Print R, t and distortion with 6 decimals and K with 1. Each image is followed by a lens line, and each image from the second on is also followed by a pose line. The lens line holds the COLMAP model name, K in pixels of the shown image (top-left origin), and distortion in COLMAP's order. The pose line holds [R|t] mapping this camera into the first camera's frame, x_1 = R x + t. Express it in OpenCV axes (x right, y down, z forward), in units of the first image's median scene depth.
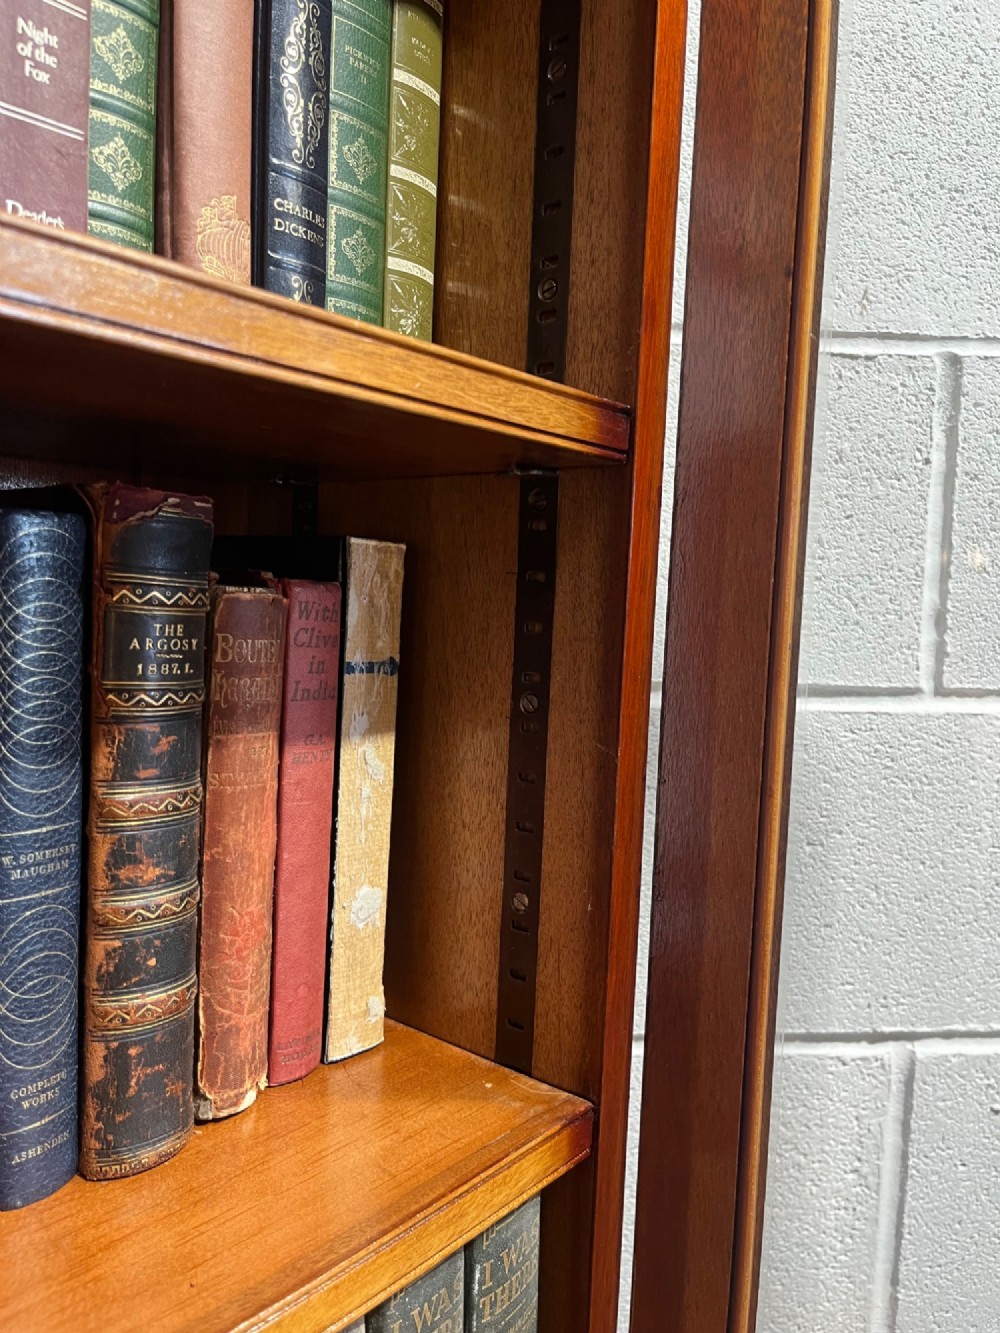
lens RADIAL K [[1013.6, 0, 503.9], [0, 1013.6, 674.4], [0, 0, 1]] dist [0.055088, -0.087160]
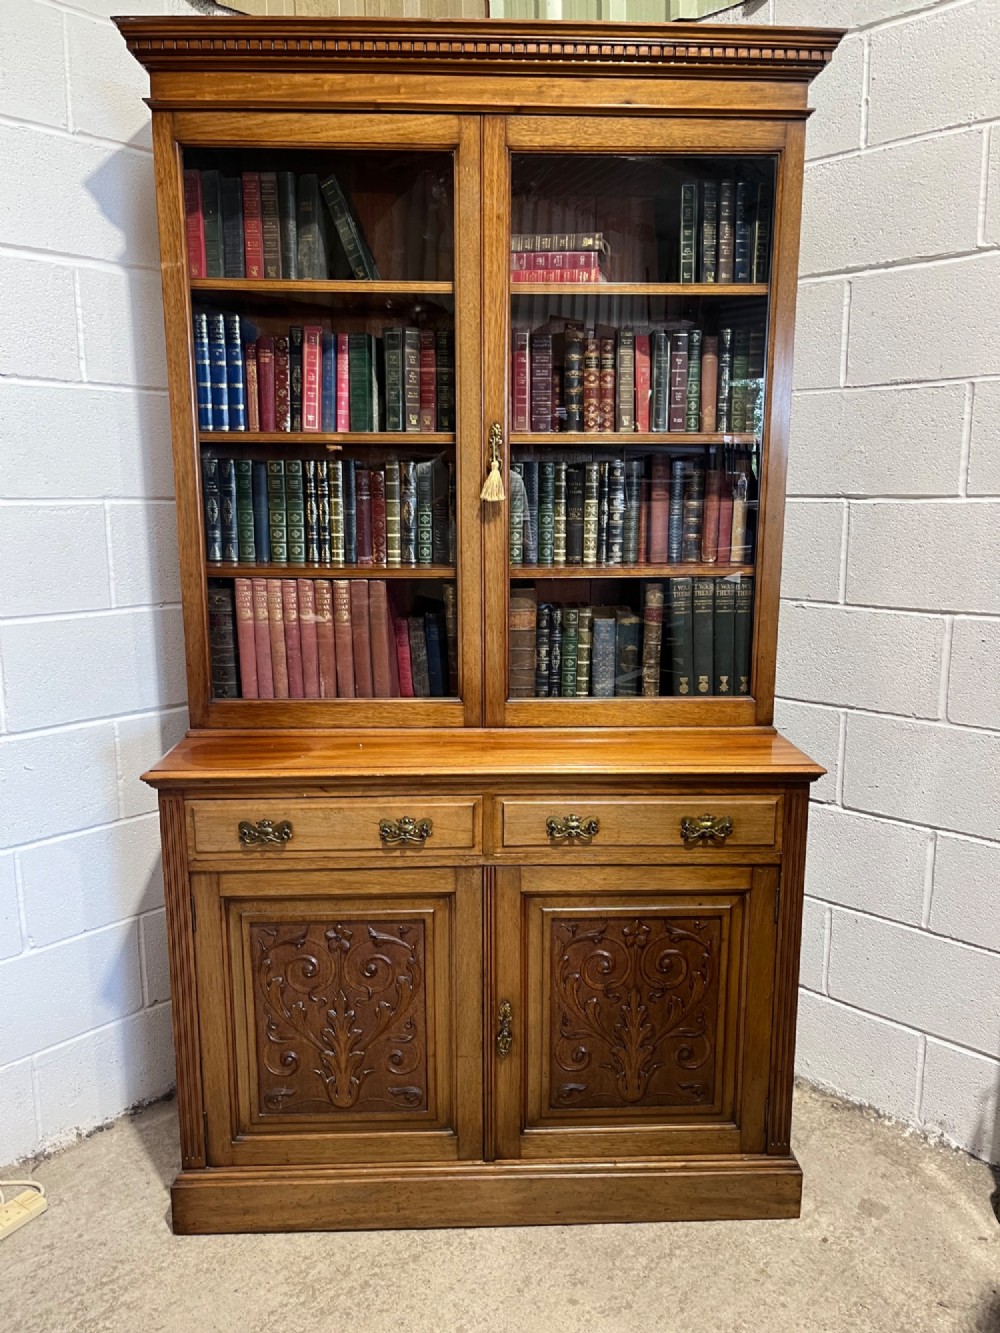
lens RADIAL K [[1007.4, 0, 506.8], [0, 1007.4, 672.3], [0, 0, 1]] dist [0.056147, -0.082434]
pose [[0.656097, 0.101679, -0.747796, 3.172027], [-0.032544, 0.993772, 0.106571, 0.448845], [0.753975, -0.045585, 0.655320, -3.478399]]
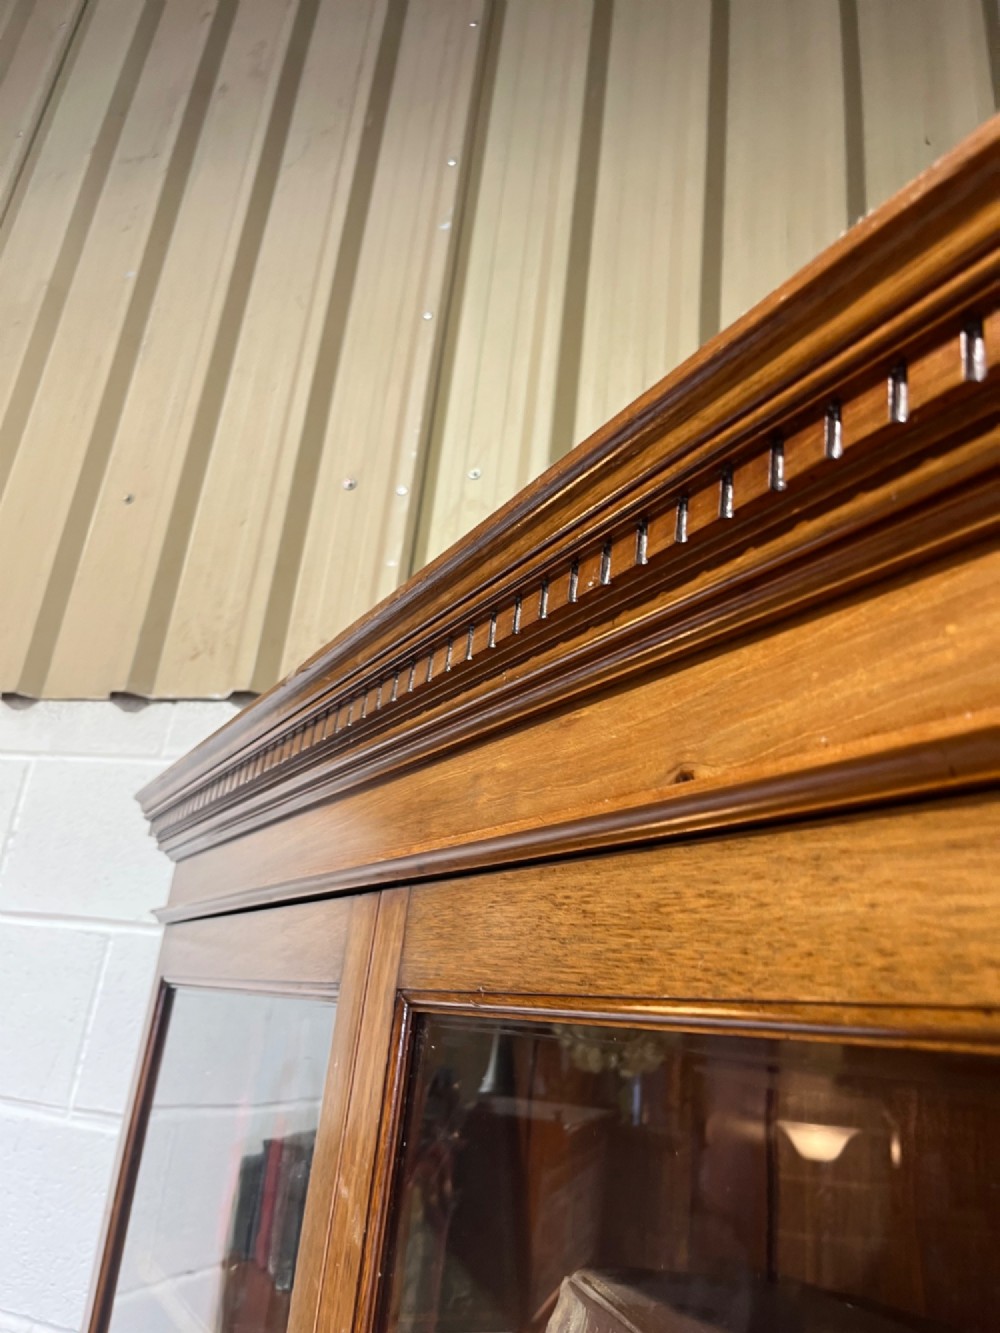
lens RADIAL K [[1031.3, 0, 499.5], [0, 1031.3, 657.6], [0, 0, 1]] dist [0.027034, -0.055437]
pose [[-0.349446, -0.395413, -0.849433, 0.610264], [-0.184460, 0.917878, -0.351390, -1.442026], [0.918620, 0.033895, -0.393687, 0.372732]]
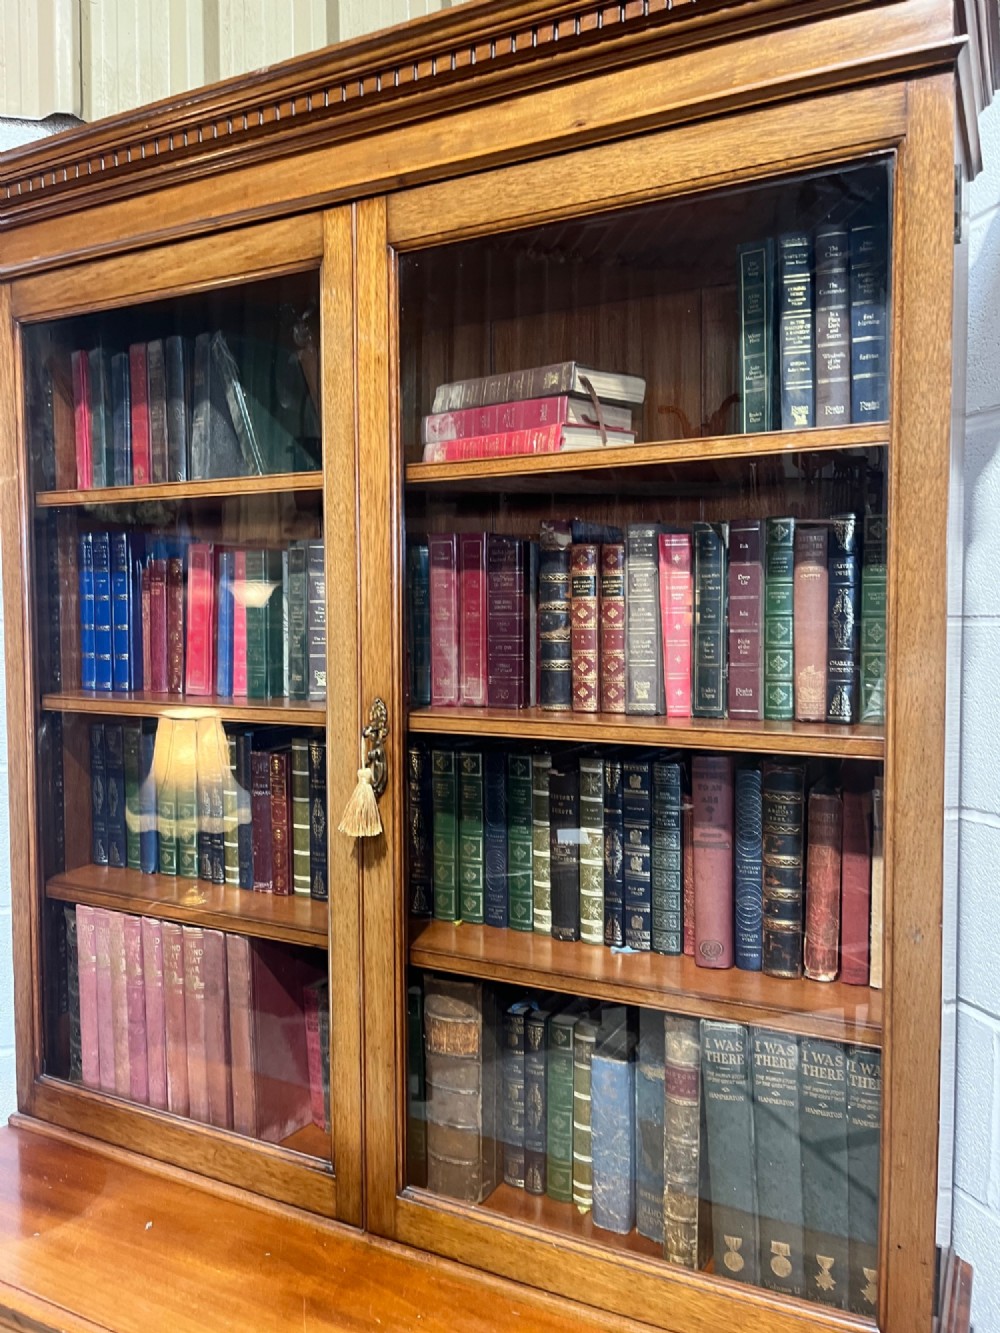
lens RADIAL K [[1013.6, 0, 488.7], [0, 1013.6, 655.5], [0, 0, 1]] dist [0.055088, -0.087160]
pose [[0.199134, 0.001482, -0.979971, 2.158724], [-0.061351, 0.998056, -0.010958, -0.352184], [0.978050, 0.062305, 0.198837, -0.473579]]
